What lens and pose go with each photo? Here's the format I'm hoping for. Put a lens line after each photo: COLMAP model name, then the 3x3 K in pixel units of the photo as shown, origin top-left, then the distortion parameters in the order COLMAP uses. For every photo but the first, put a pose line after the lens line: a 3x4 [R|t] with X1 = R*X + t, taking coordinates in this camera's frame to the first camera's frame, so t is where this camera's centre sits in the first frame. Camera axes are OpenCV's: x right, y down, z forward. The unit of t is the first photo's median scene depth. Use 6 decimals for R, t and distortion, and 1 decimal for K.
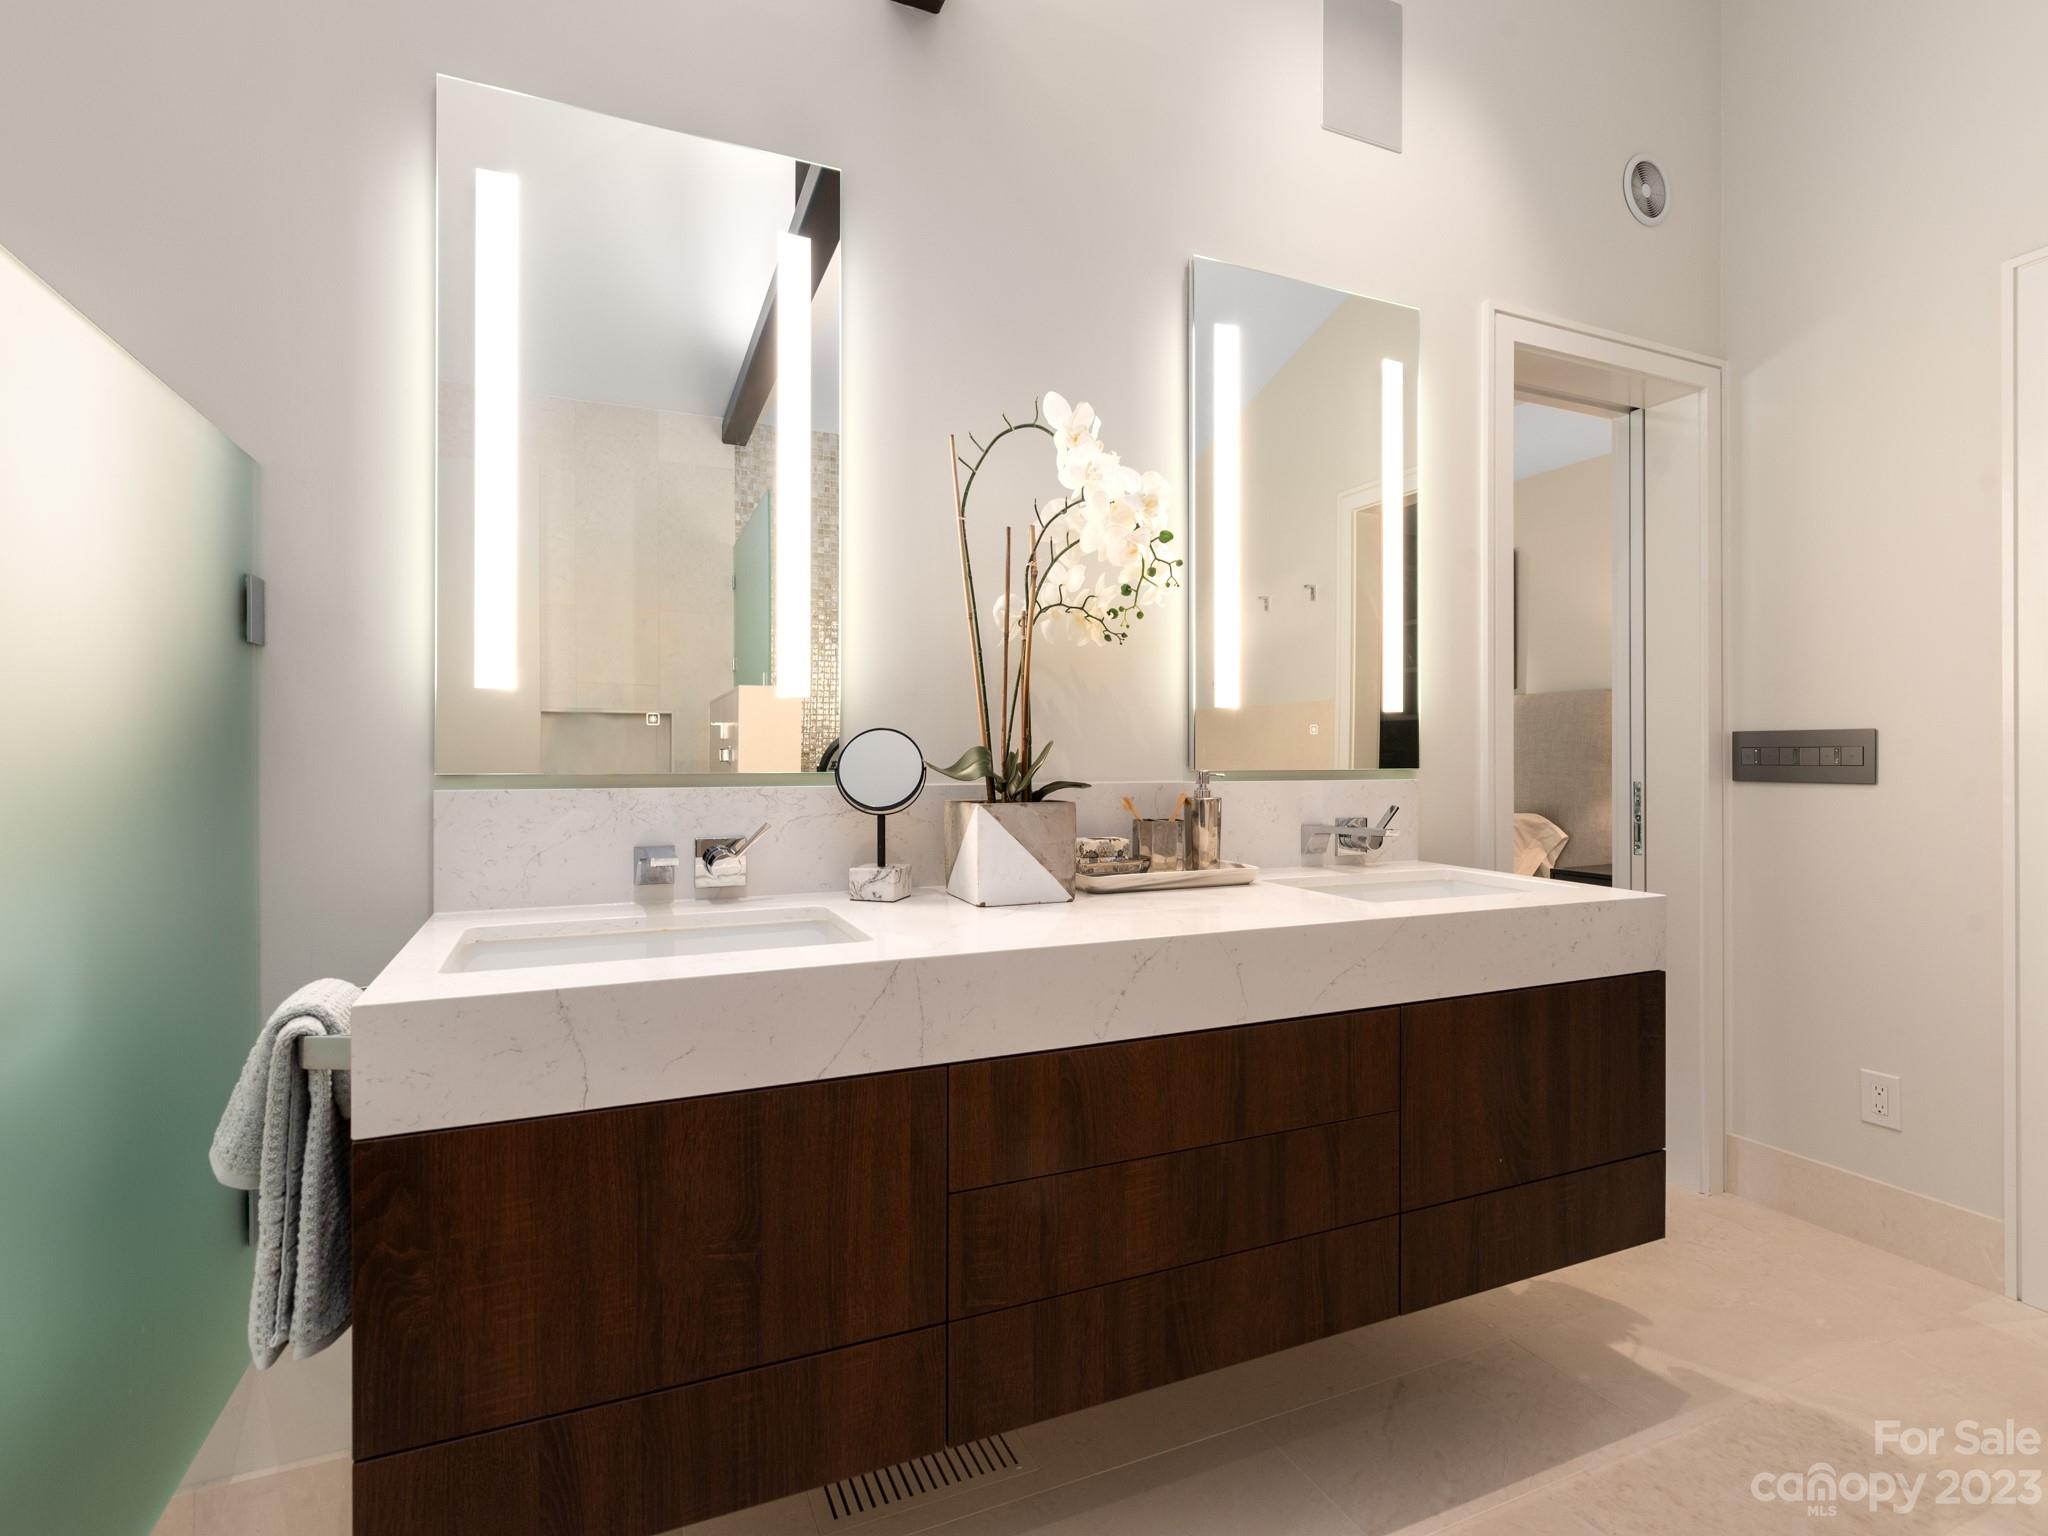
lens RADIAL K [[981.7, 0, 1026.3], [0, 981.7, 763.7], [0, 0, 1]] dist [-0.002796, 0.000978]
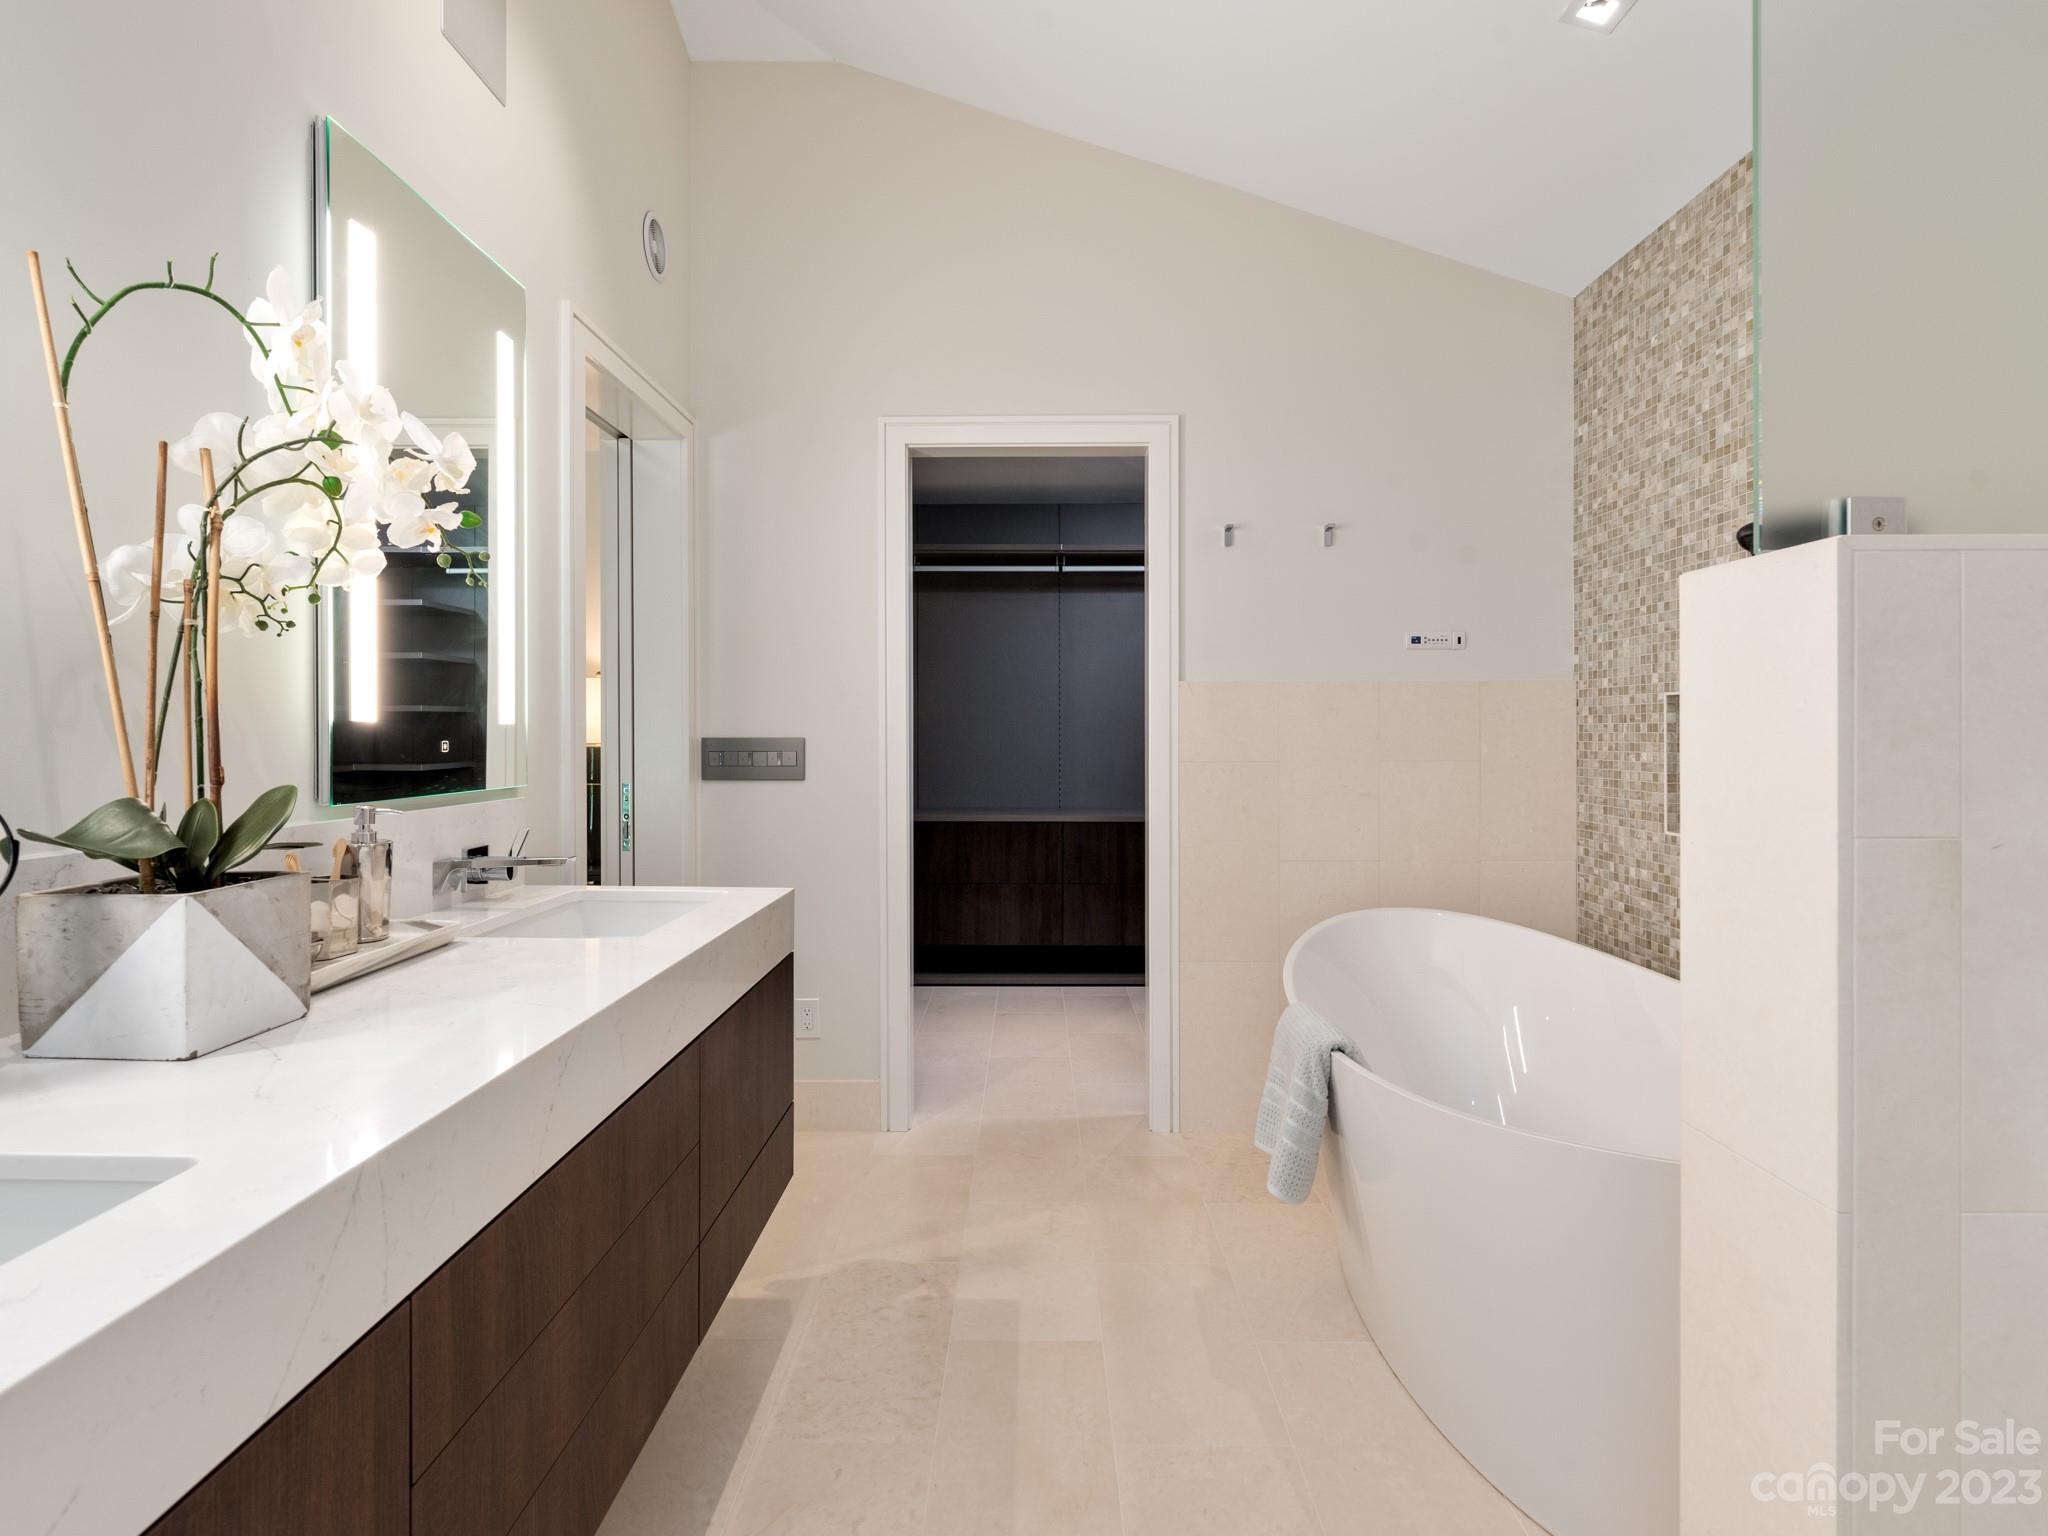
lens RADIAL K [[1035.6, 0, 1004.3], [0, 1035.6, 740.3], [0, 0, 1]] dist [-0.004121, 0.000932]
pose [[0.420444, -0.006541, 0.907295, -0.357919], [0.005915, 0.999973, 0.004468, -0.047400], [-0.907299, 0.003488, 0.420472, 0.220177]]
